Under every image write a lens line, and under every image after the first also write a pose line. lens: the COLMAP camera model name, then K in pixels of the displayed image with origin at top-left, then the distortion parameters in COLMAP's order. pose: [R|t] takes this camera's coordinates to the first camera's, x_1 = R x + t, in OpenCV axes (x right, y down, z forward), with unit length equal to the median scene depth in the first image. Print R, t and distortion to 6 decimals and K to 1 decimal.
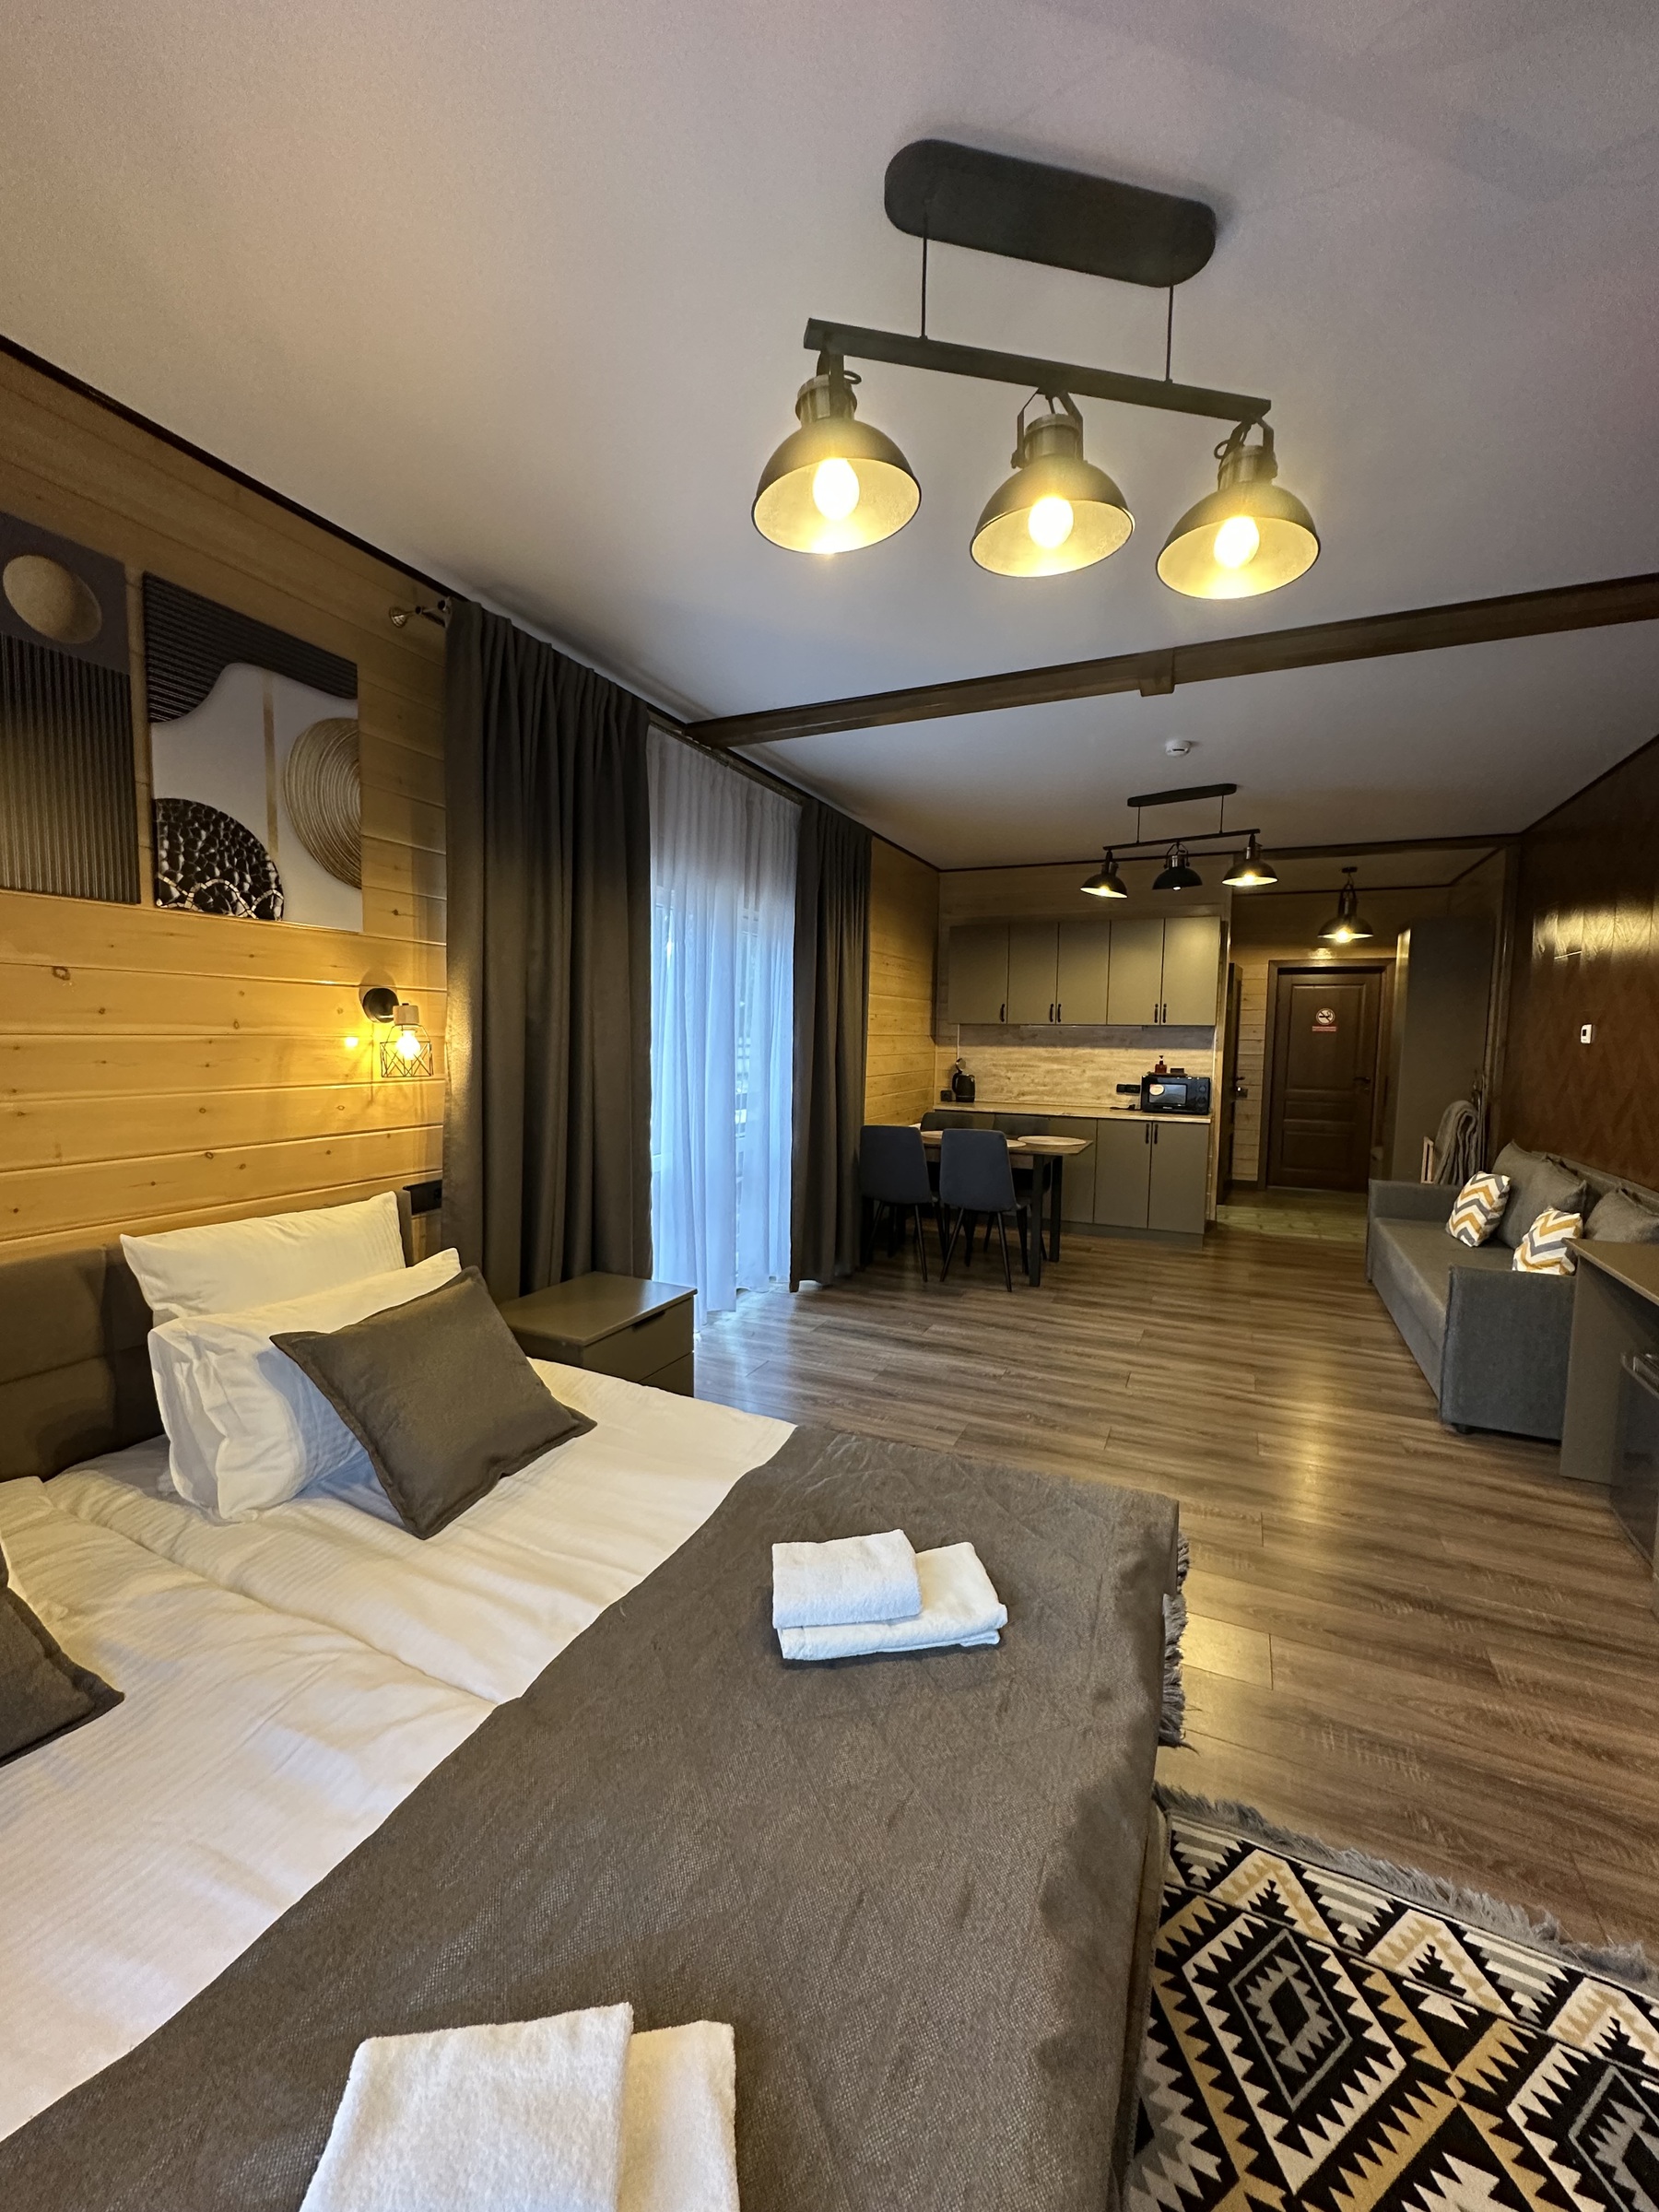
lens RADIAL K [[876.8, 0, 830.4], [0, 876.8, 1107.7], [0, 0, 1]] dist [-0.002043, 0.000126]
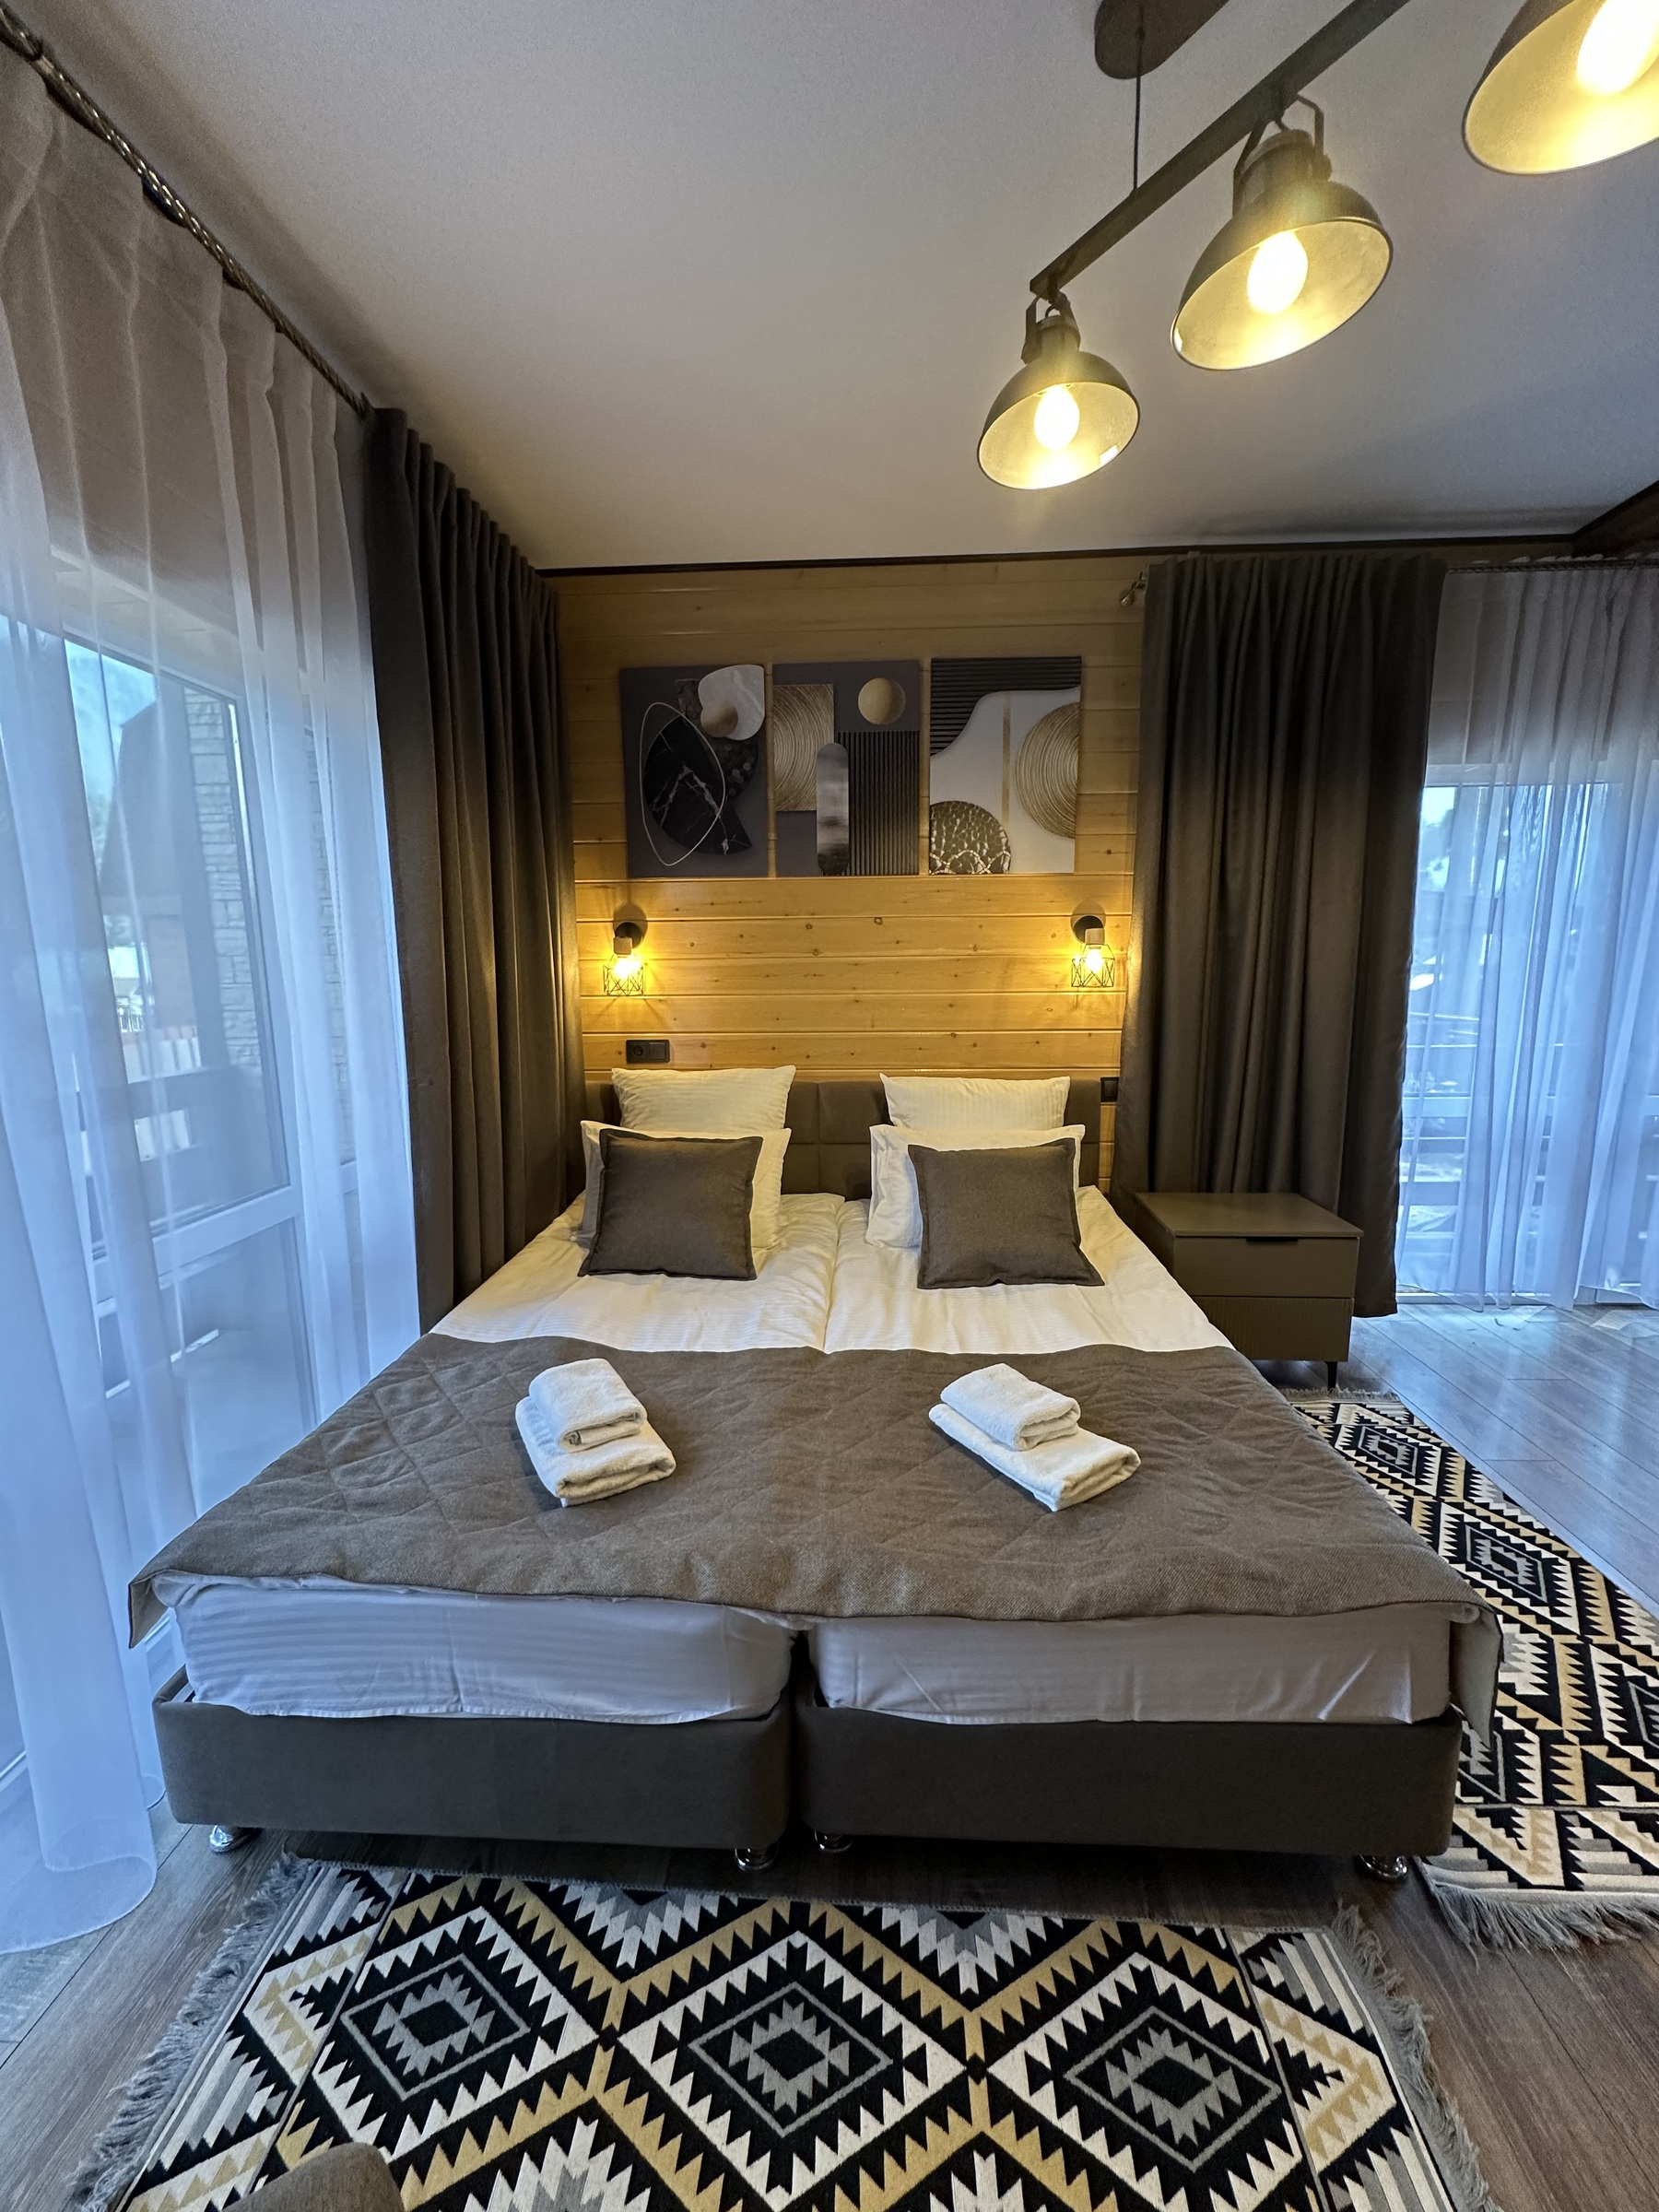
lens RADIAL K [[861.9, 0, 832.0], [0, 861.9, 1110.9], [0, 0, 1]] dist [-0.010633, 0.000477]
pose [[0.380710, 0.139598, -0.914096, 0.644523], [-0.061926, 0.990169, 0.125424, 0.010488], [0.922618, 0.008856, 0.385612, 0.233387]]
